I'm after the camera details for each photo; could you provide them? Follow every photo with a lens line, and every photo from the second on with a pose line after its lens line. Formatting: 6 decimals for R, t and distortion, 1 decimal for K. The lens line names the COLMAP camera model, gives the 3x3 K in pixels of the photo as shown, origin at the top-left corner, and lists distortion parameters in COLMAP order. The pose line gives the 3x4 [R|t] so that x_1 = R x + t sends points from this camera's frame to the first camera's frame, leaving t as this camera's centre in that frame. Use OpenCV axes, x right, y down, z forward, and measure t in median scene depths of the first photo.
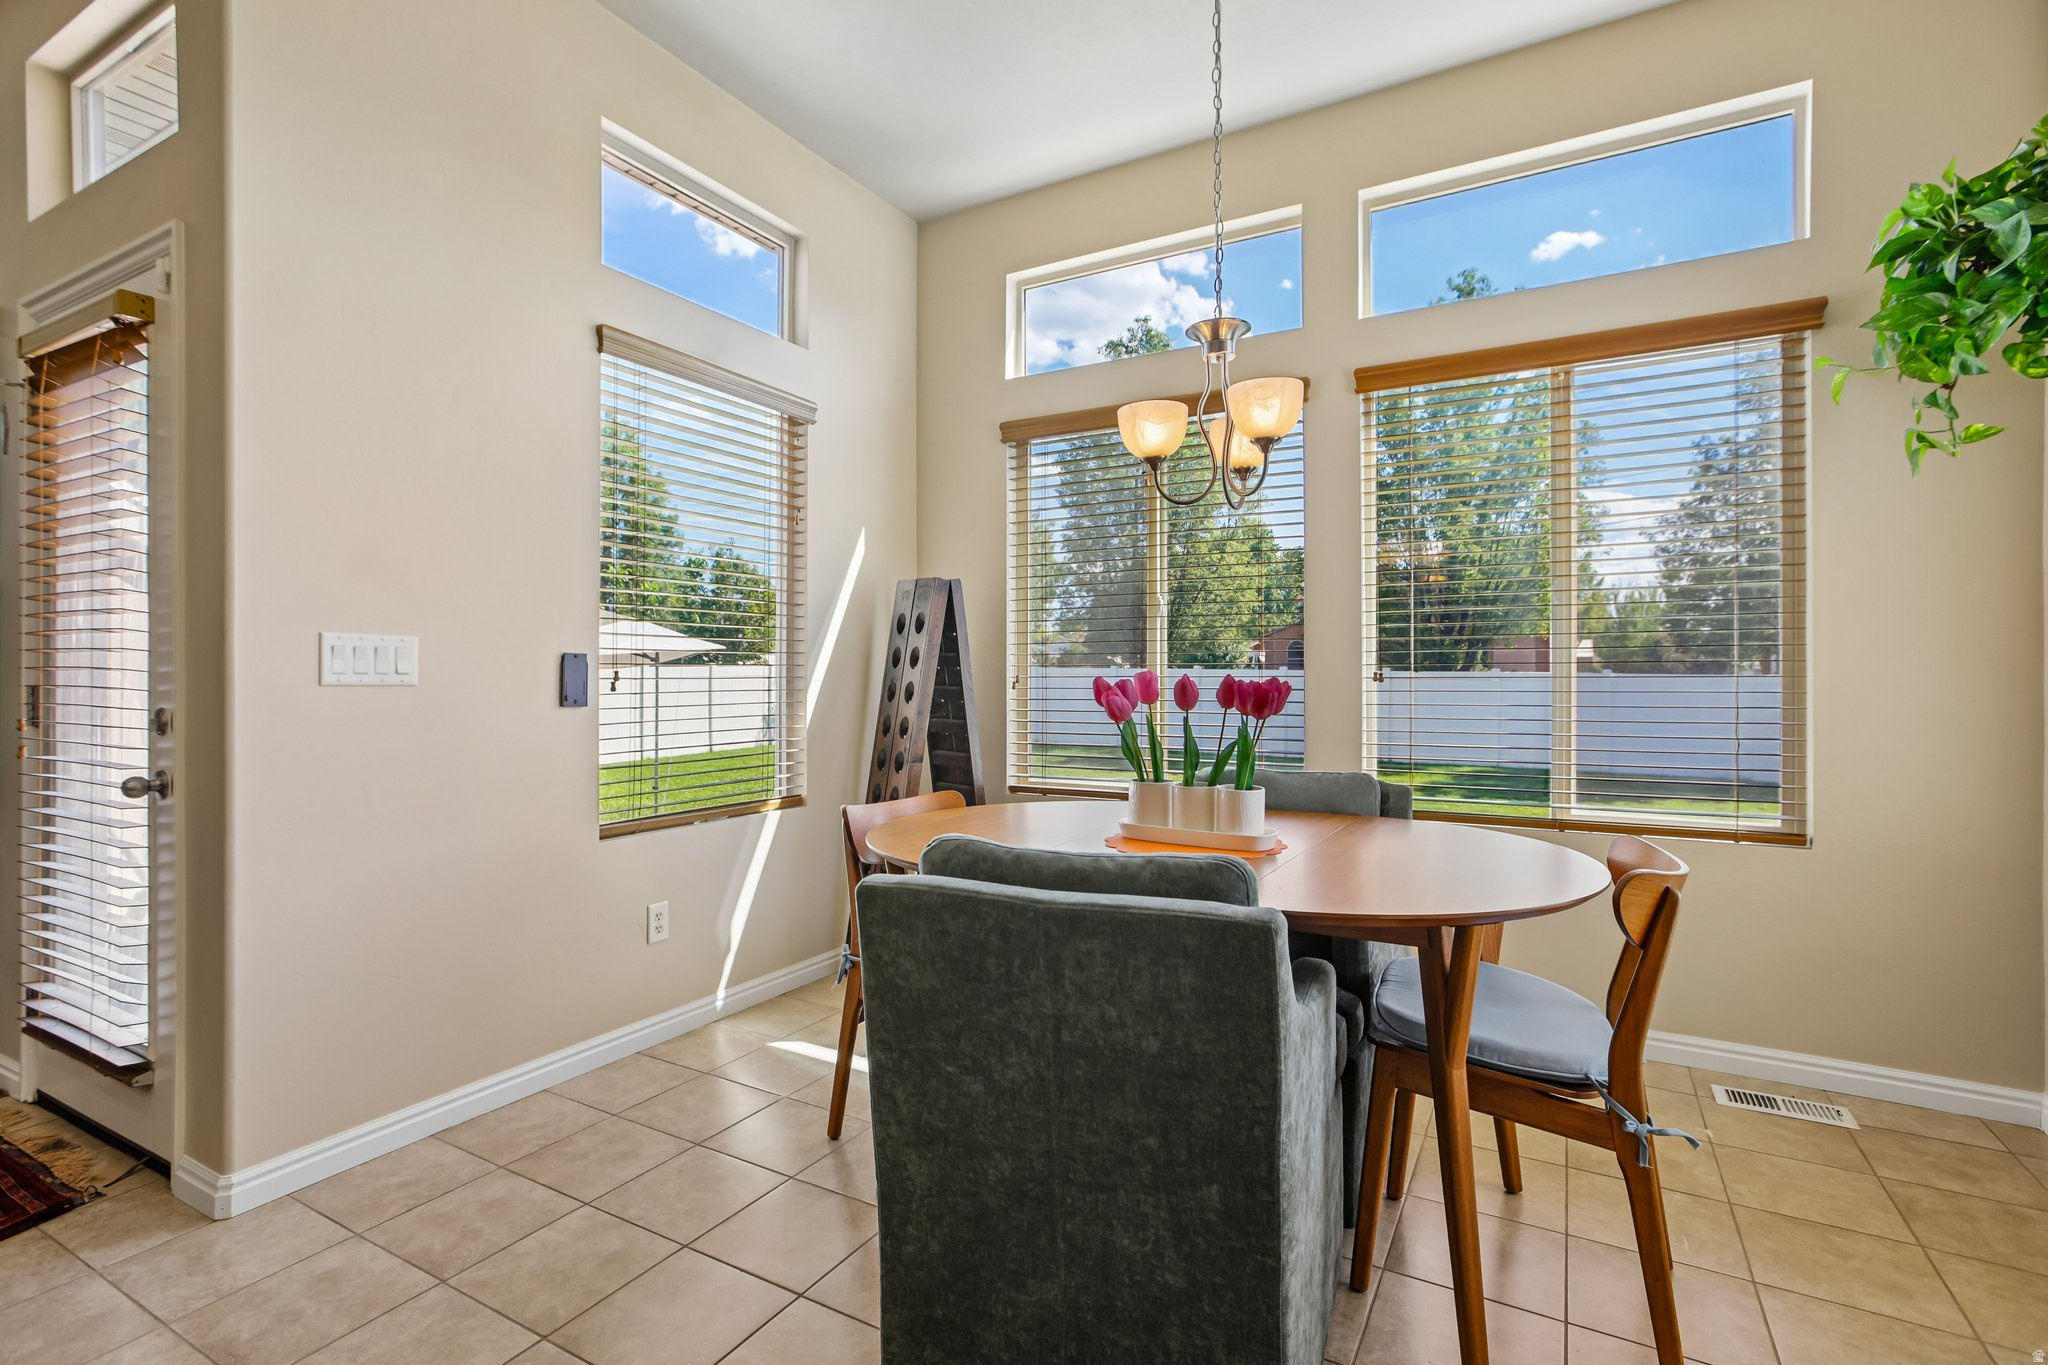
lens RADIAL K [[982.2, 0, 1017.0], [0, 982.2, 683.1], [0, 0, 1]] dist [-0.020965, 0.018014]
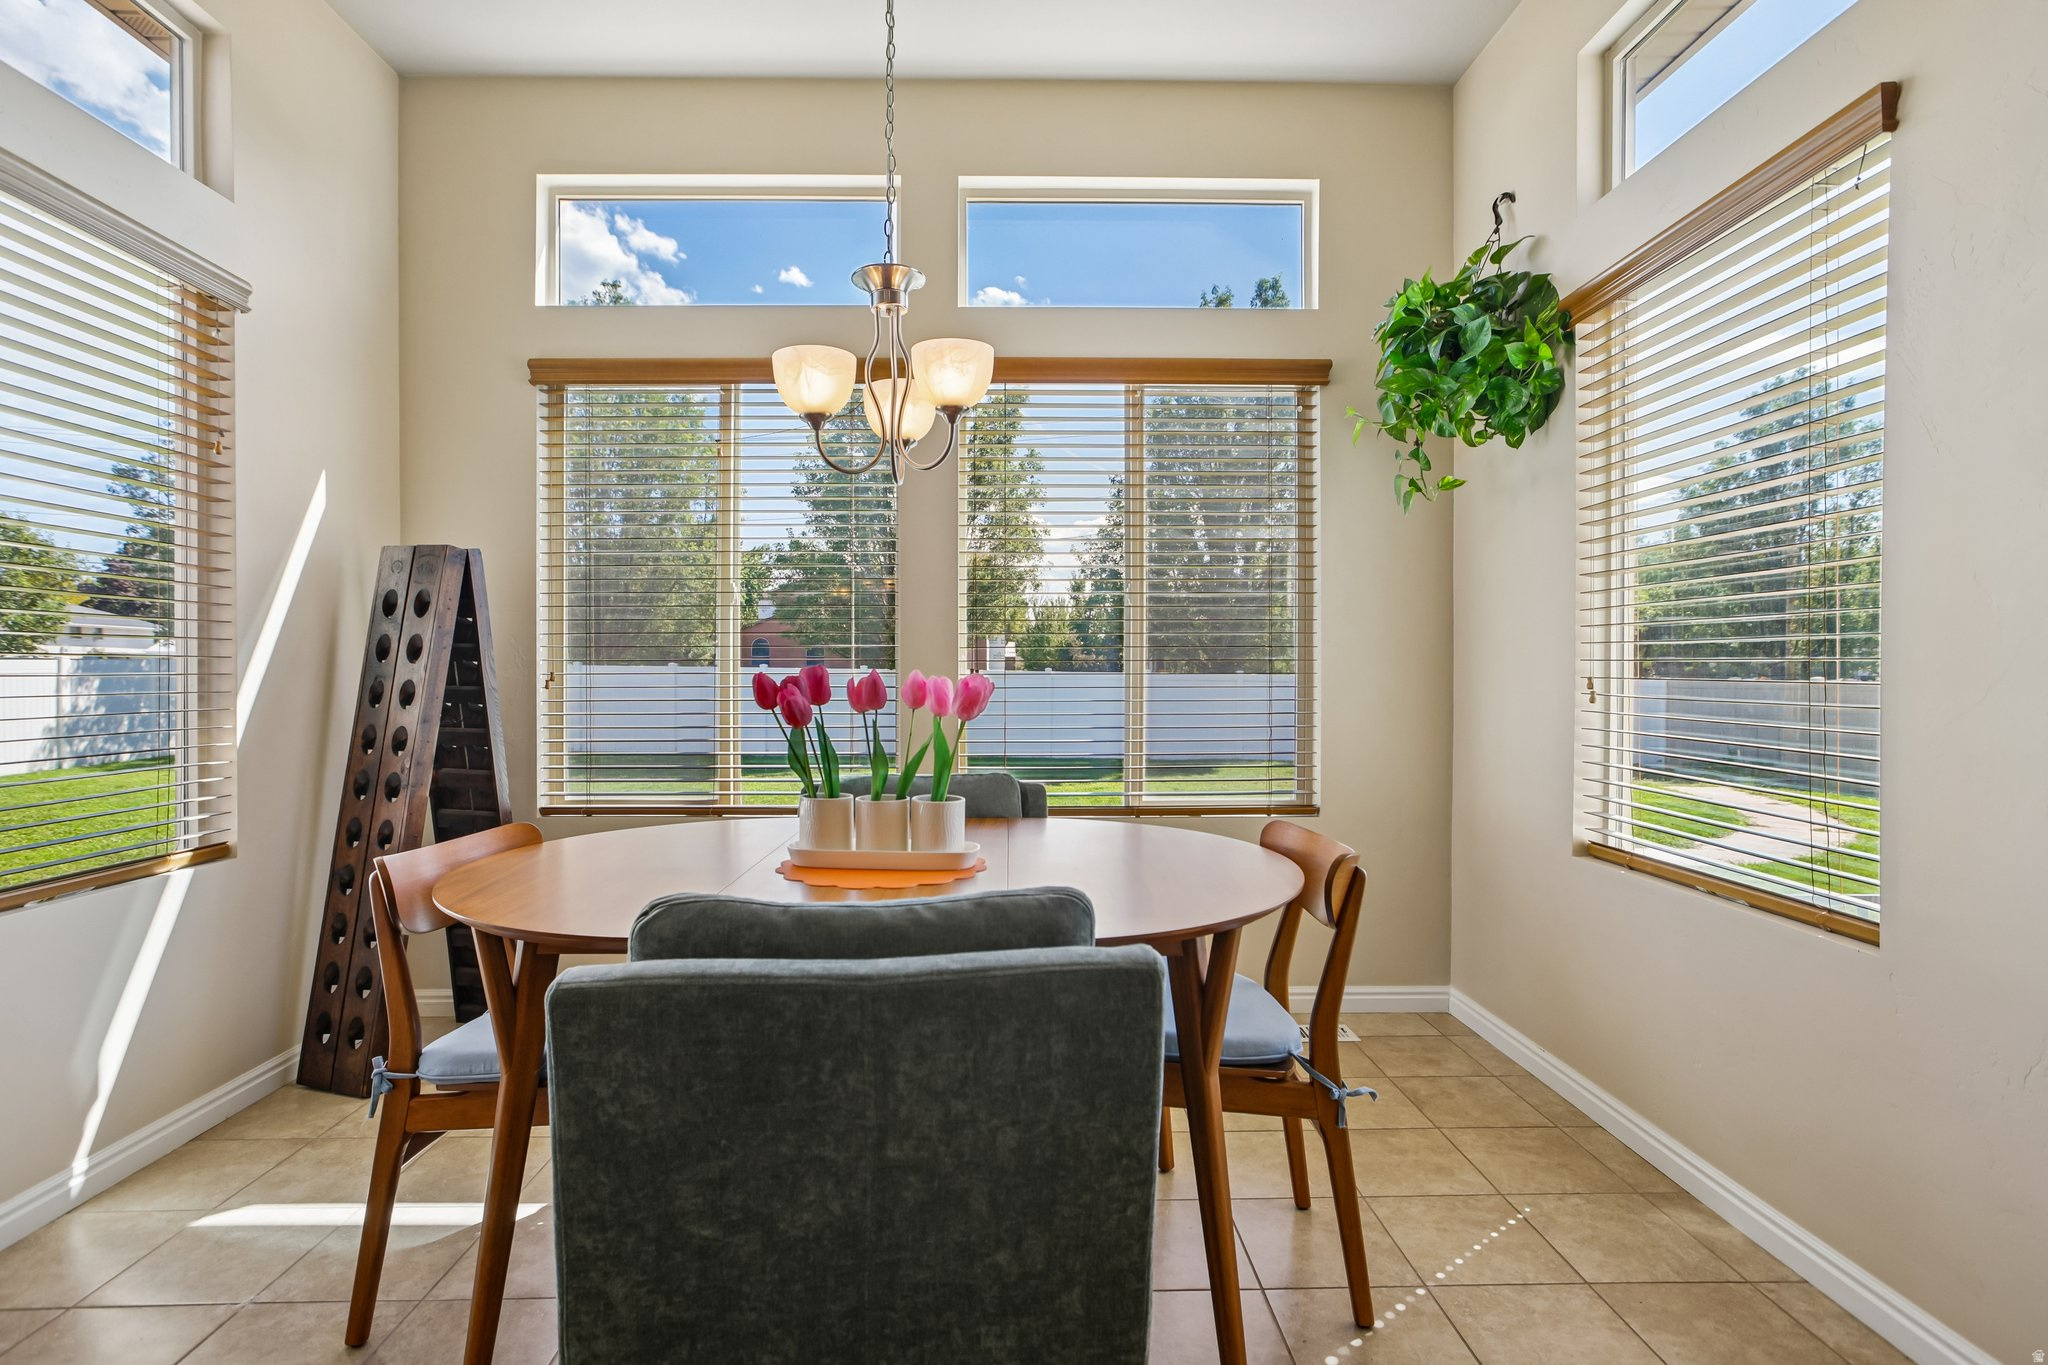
lens RADIAL K [[982.2, 0, 1031.1], [0, 982.2, 686.3], [0, 0, 1]] dist [-0.020965, 0.018014]
pose [[0.856208, -0.005915, 0.516597, -0.142866], [0.003235, 0.999976, 0.006088, 0.000777], [-0.516620, -0.003541, 0.856207, 0.179938]]
